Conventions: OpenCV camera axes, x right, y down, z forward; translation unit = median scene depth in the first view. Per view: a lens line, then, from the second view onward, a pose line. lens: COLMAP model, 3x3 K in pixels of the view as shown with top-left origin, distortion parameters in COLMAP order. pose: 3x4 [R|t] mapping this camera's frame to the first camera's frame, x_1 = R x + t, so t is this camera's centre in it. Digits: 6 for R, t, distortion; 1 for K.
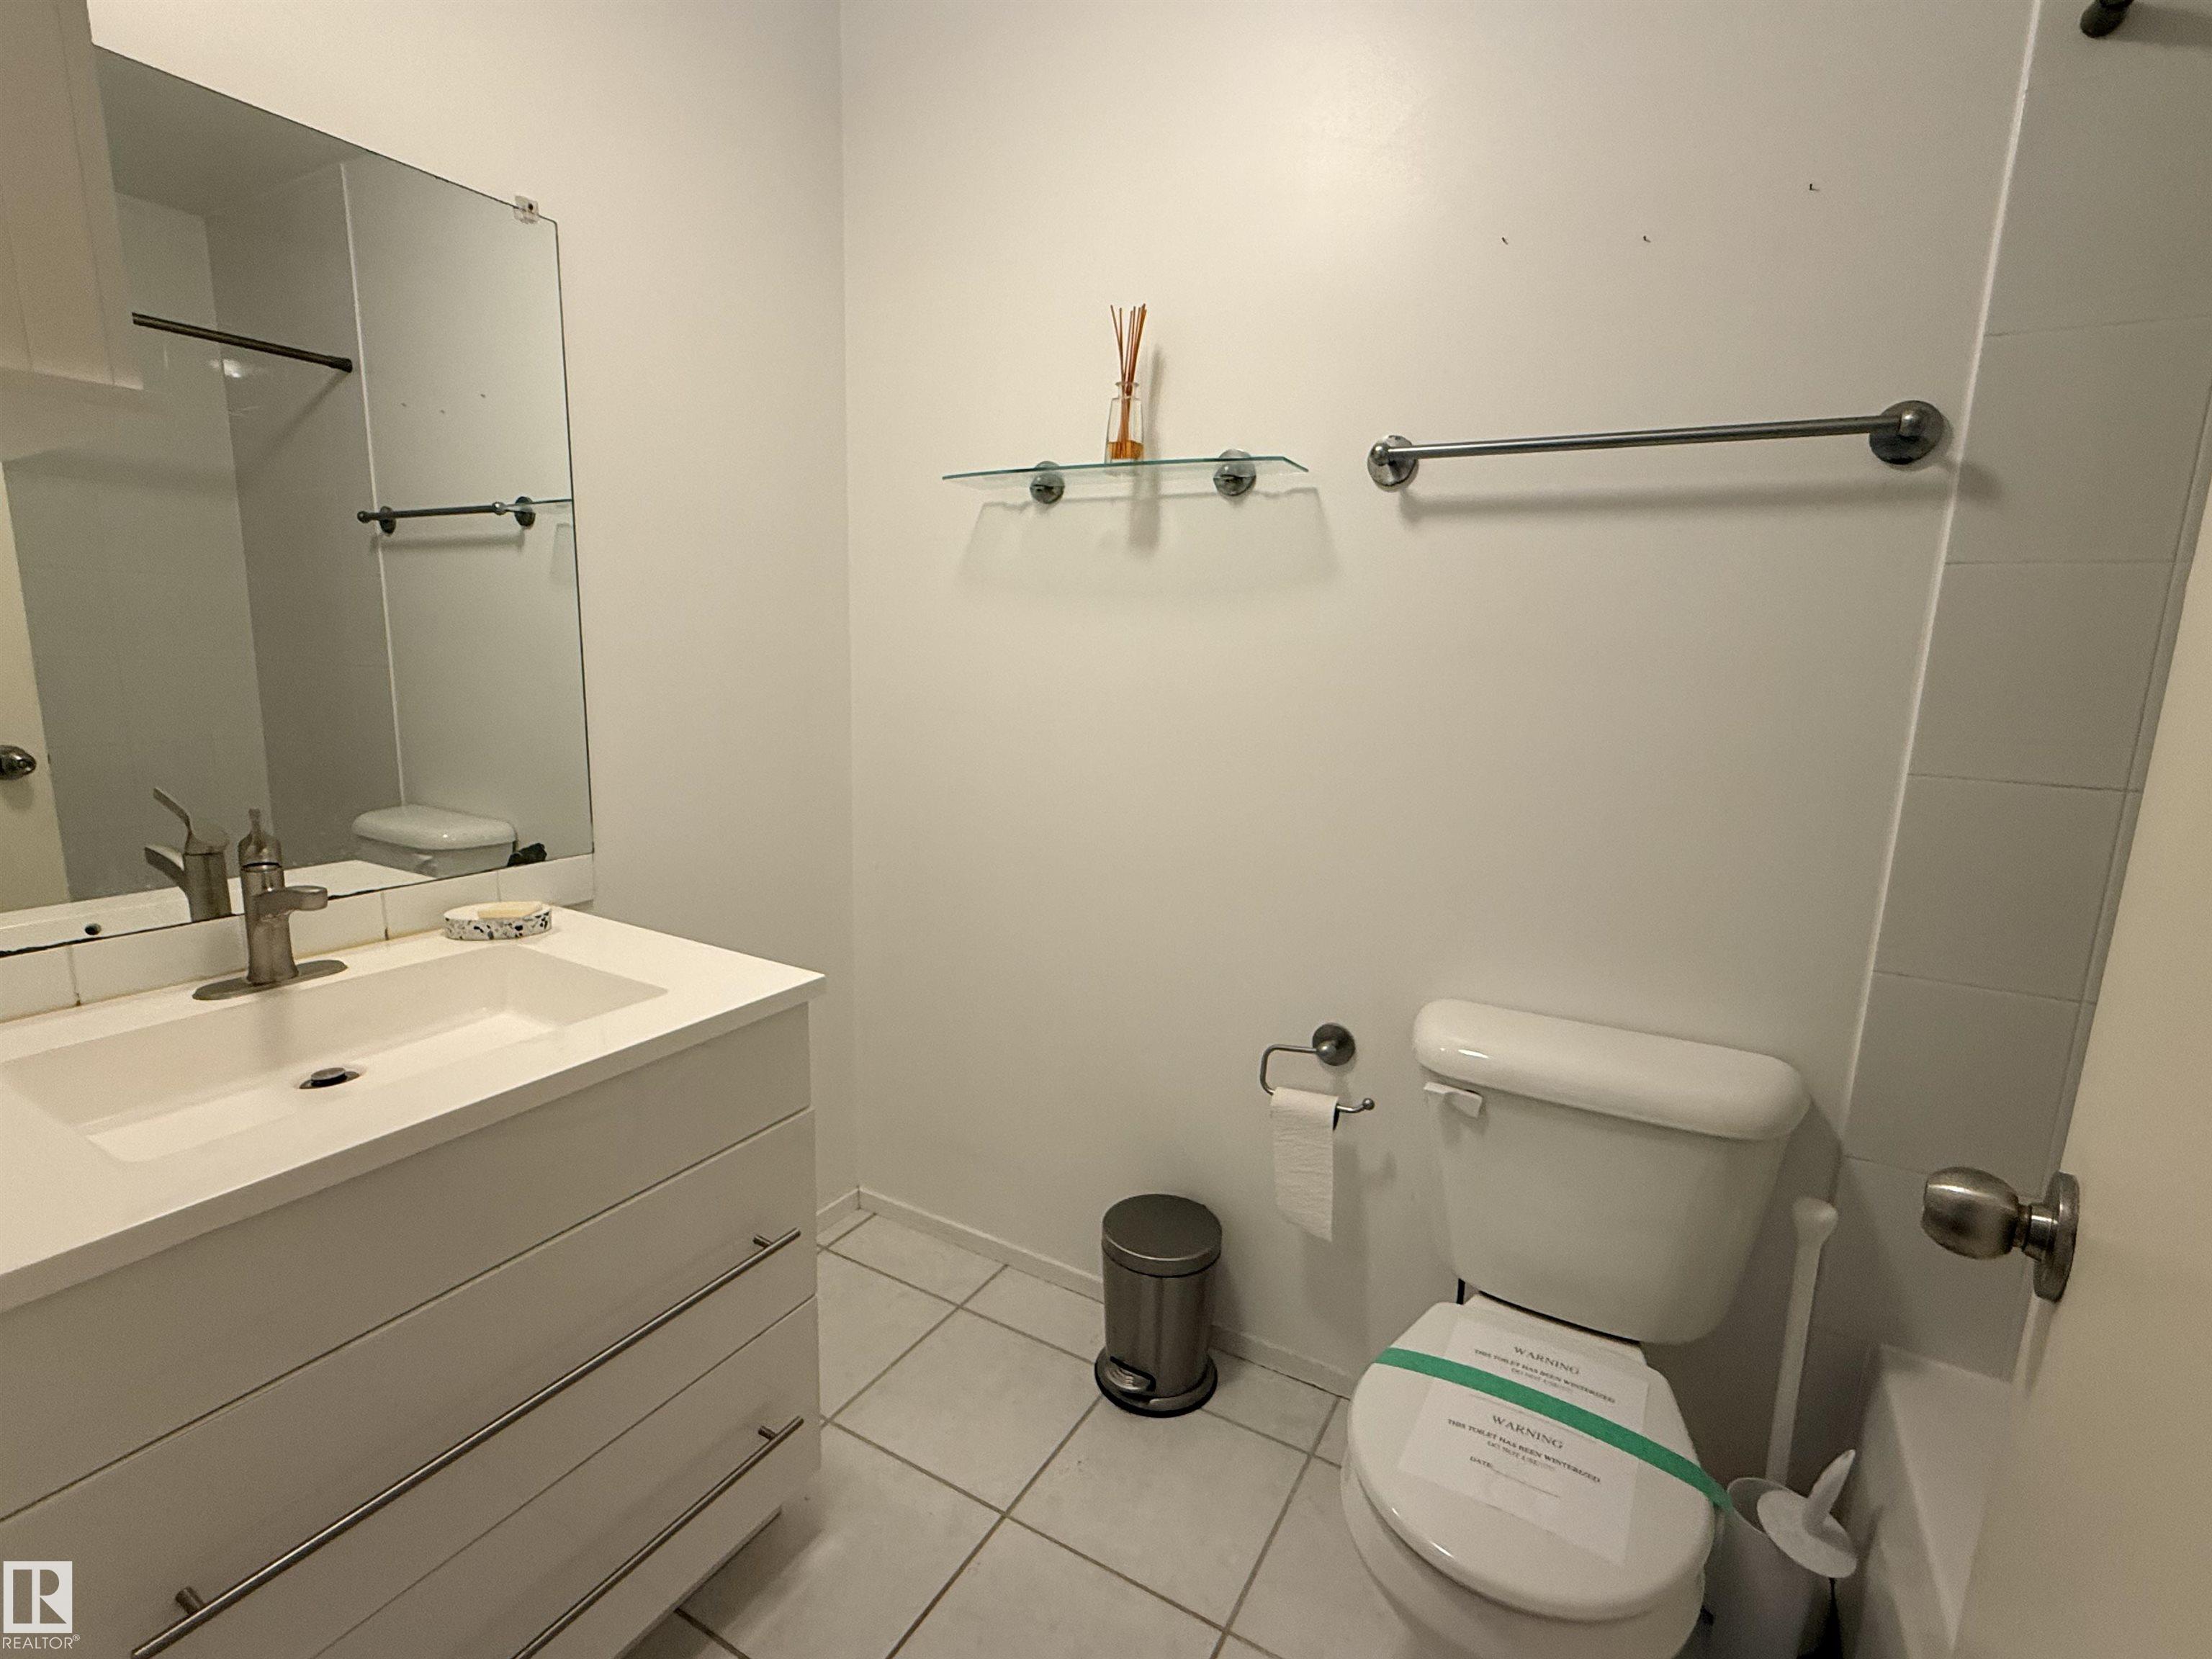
lens RADIAL K [[1018.8, 0, 1106.0], [0, 1018.8, 829.5], [0, 0, 1]] dist [-0.002726, -0.000789]
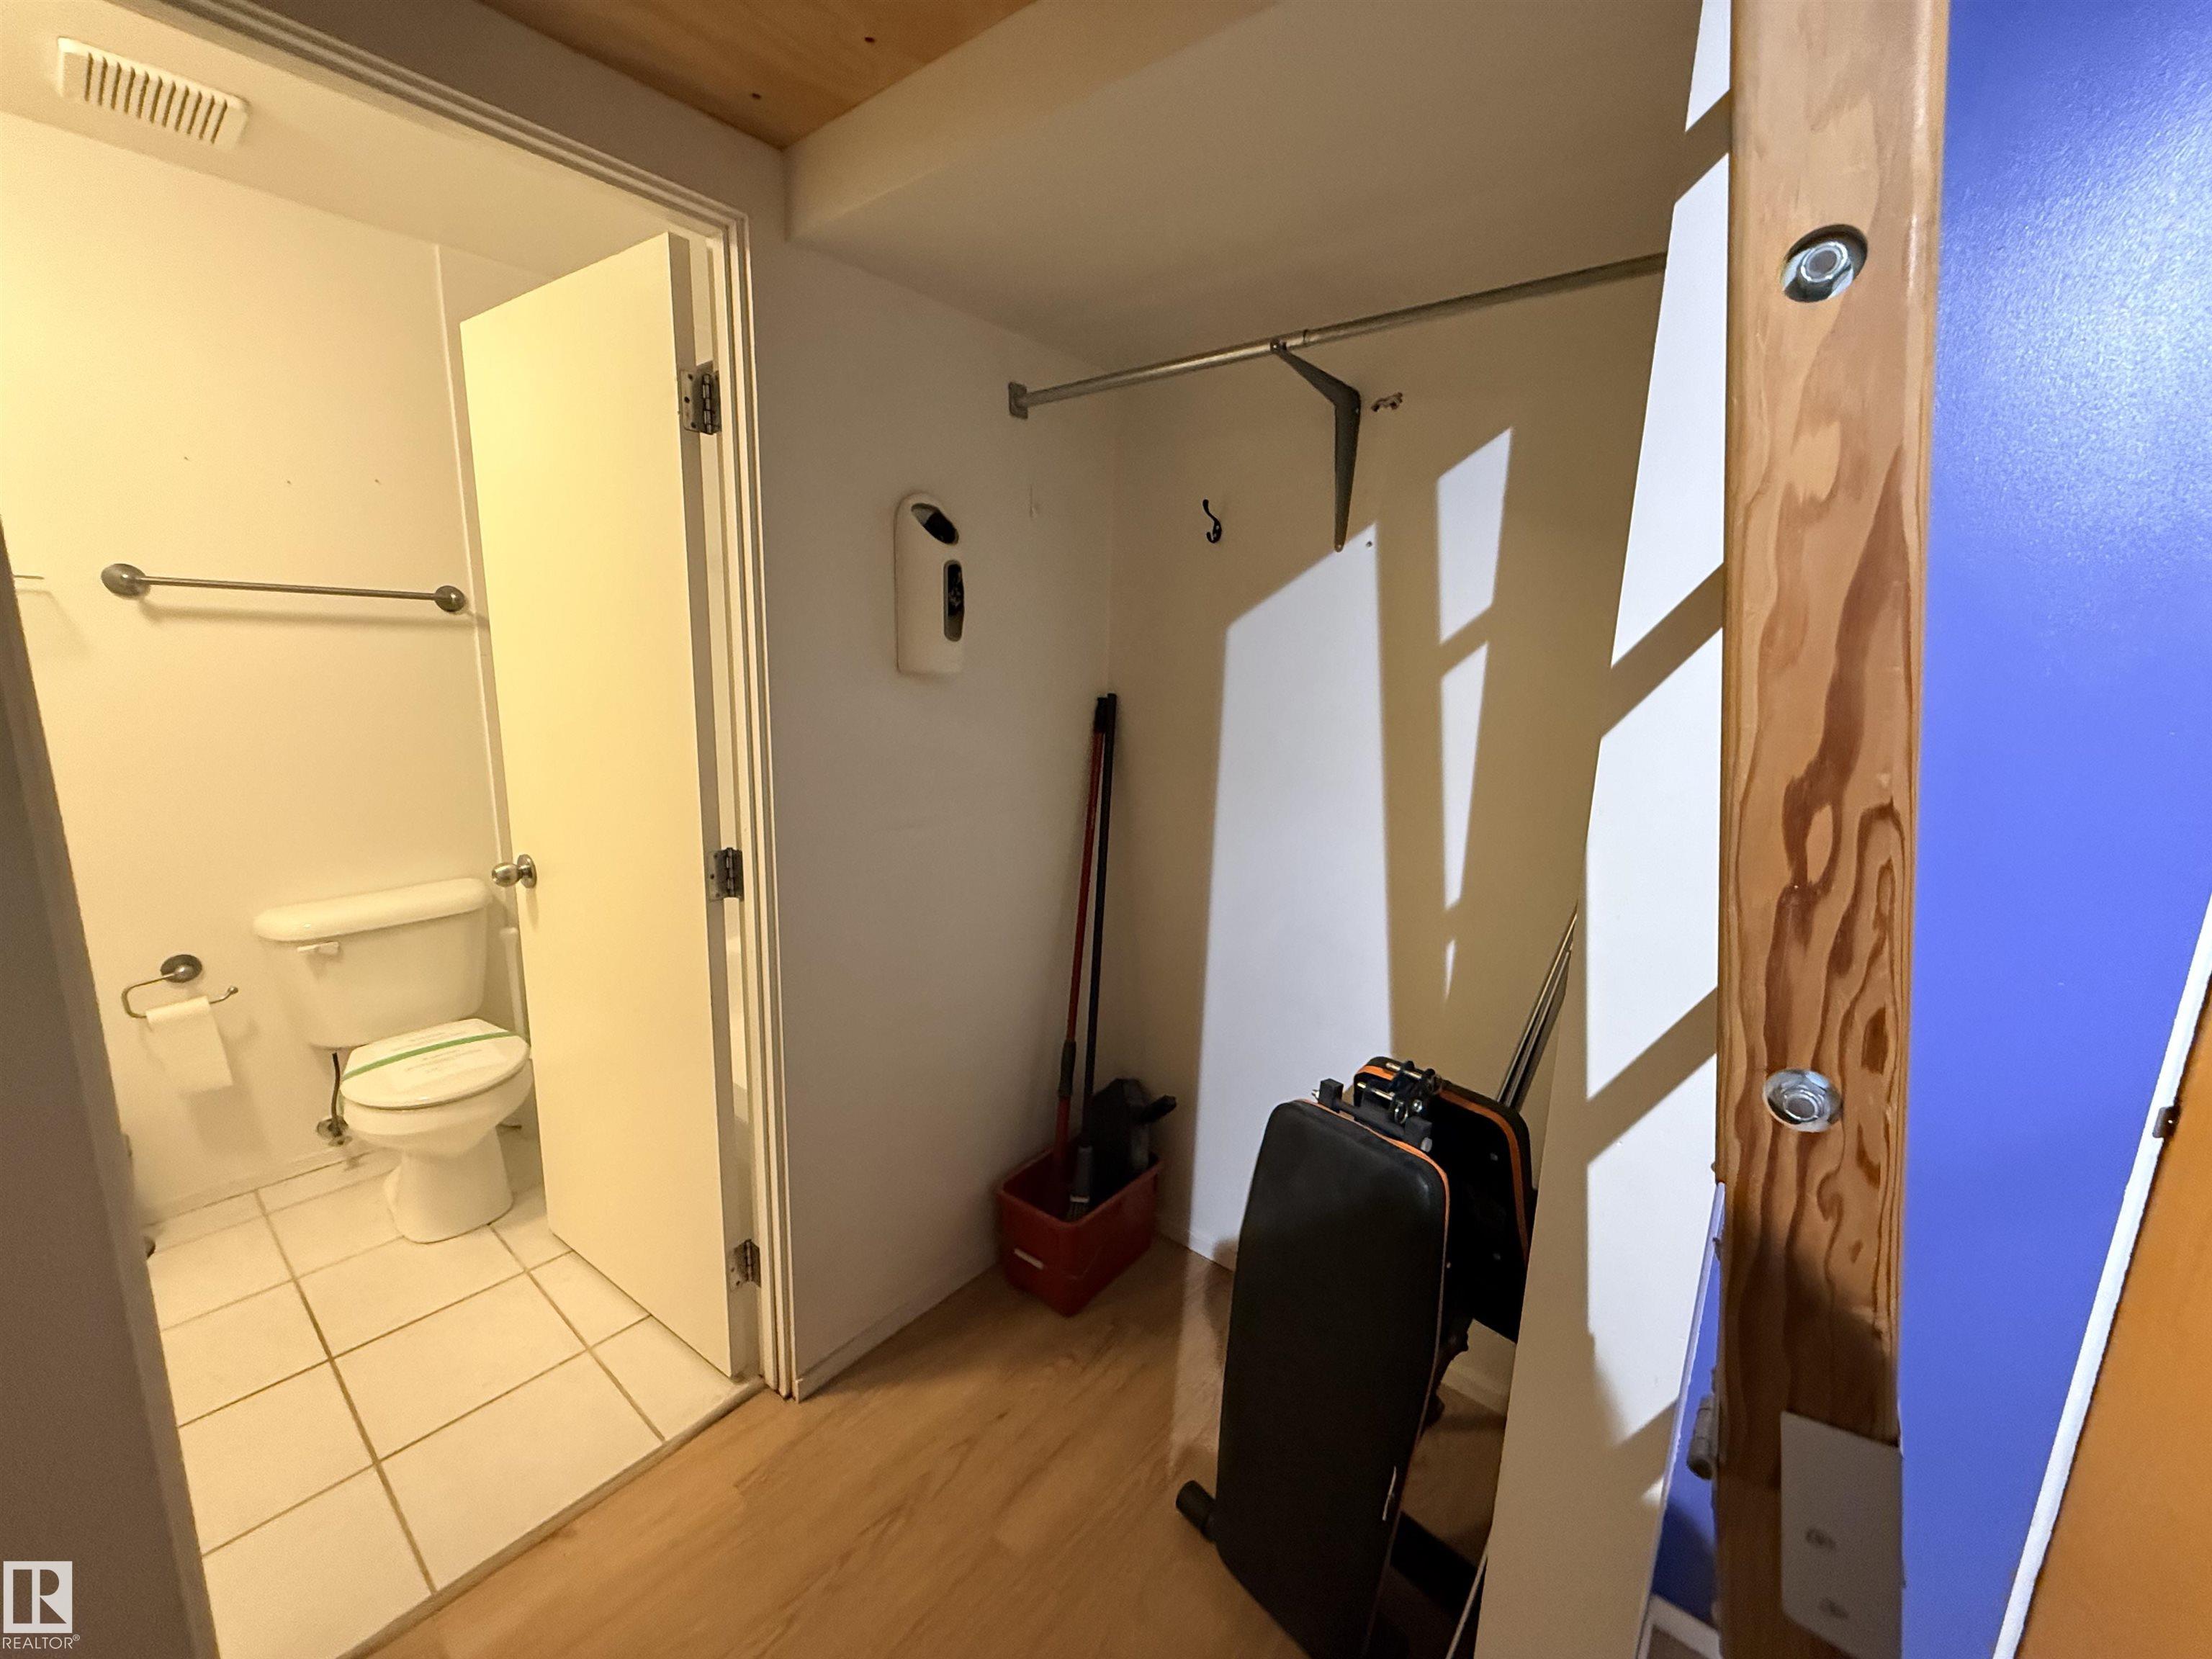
lens RADIAL K [[879.3, 0, 1100.8], [0, 879.3, 826.0], [0, 0, 1]] dist [0.000441, 0.000057]
pose [[0.175461, -0.218870, 0.959849, -0.736718], [0.149635, 0.969575, 0.193734, -0.038657], [-0.973048, 0.109634, 0.202873, -0.593765]]
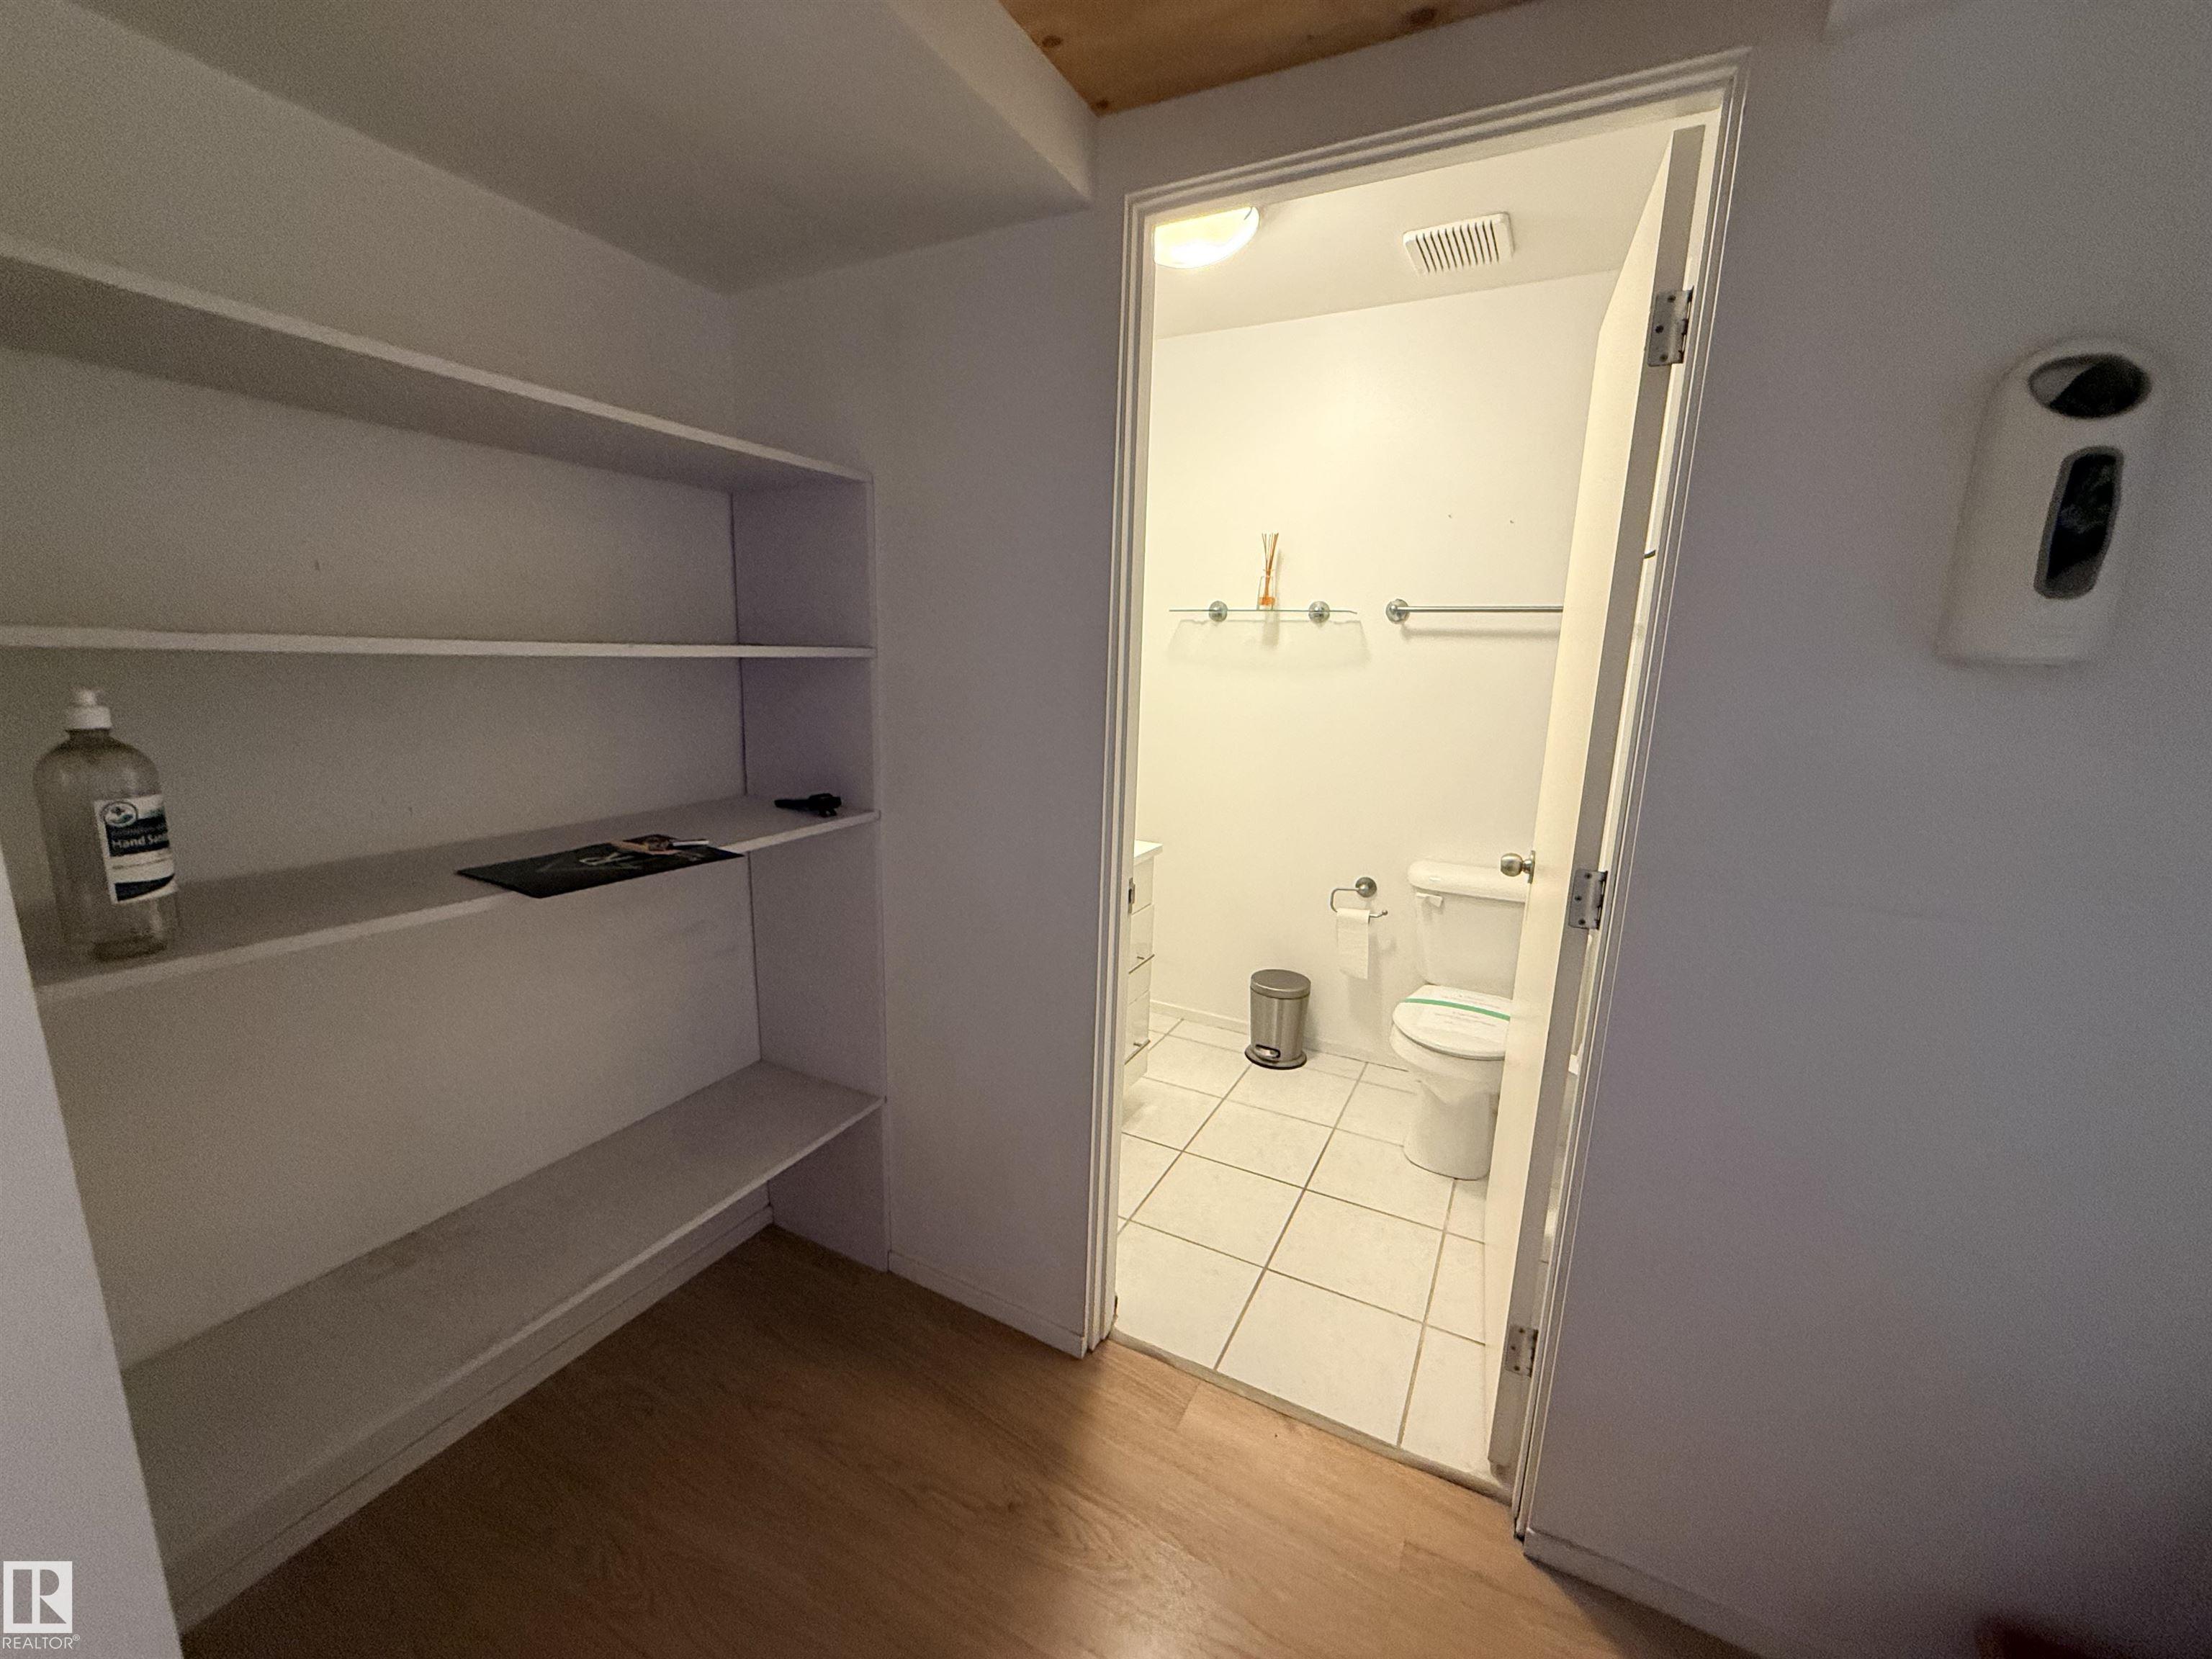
lens RADIAL K [[879.3, 0, 1100.8], [0, 879.3, 826.0], [0, 0, 1]] dist [0.000441, 0.000057]
pose [[0.999377, -0.010750, 0.033622, -0.380260], [0.010172, 0.999798, 0.017339, 0.050877], [-0.033802, -0.016986, 0.999284, -0.778581]]
